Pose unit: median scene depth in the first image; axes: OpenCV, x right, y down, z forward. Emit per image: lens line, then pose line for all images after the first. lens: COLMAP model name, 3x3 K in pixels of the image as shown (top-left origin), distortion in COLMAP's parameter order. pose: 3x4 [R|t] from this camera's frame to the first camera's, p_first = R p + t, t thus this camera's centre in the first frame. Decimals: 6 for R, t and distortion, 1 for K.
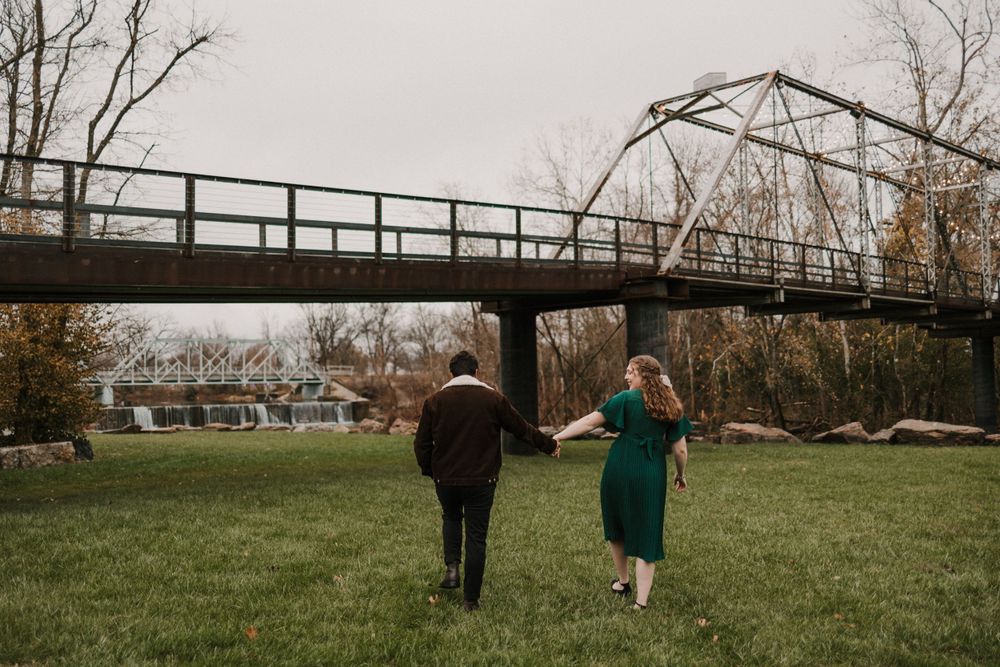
lens RADIAL K [[989.4, 0, 500.0], [0, 989.4, 333.5], [0, 0, 1]] dist [0.011738, -0.002932]
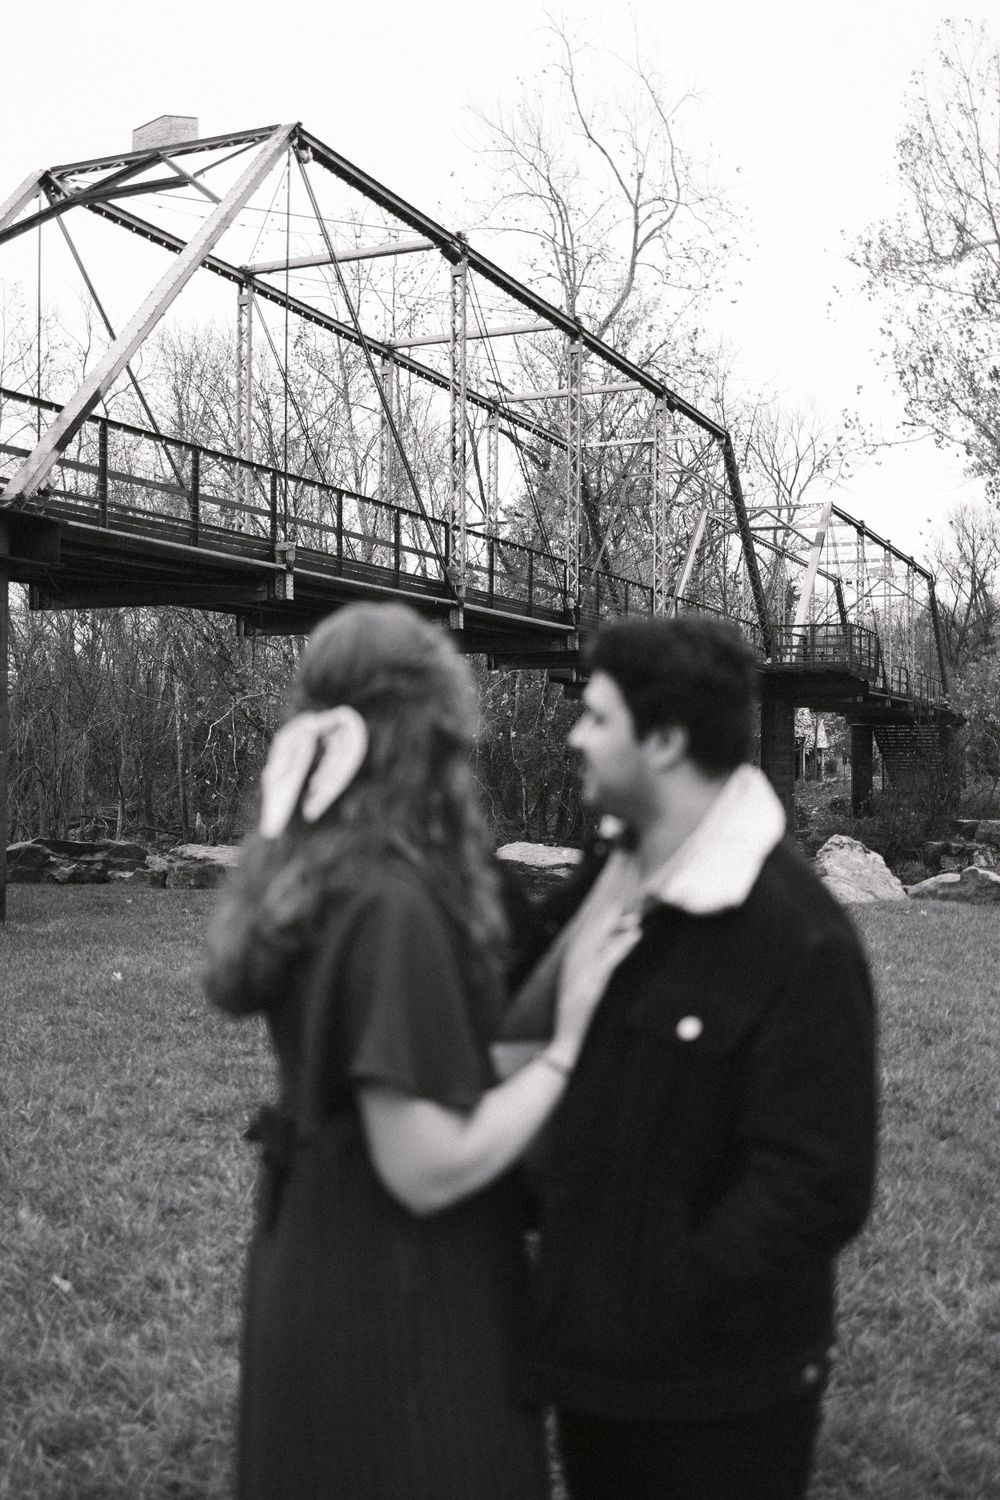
lens RADIAL K [[1503.8, 0, 500.0], [0, 1503.8, 750.0], [0, 0, 1]] dist [-0.011585, -0.006666]
pose [[0.934233, 0.025751, 0.355733, 0.106749], [-0.038911, 0.998796, 0.029888, 0.014338], [-0.354534, -0.041765, 0.934110, 0.238364]]
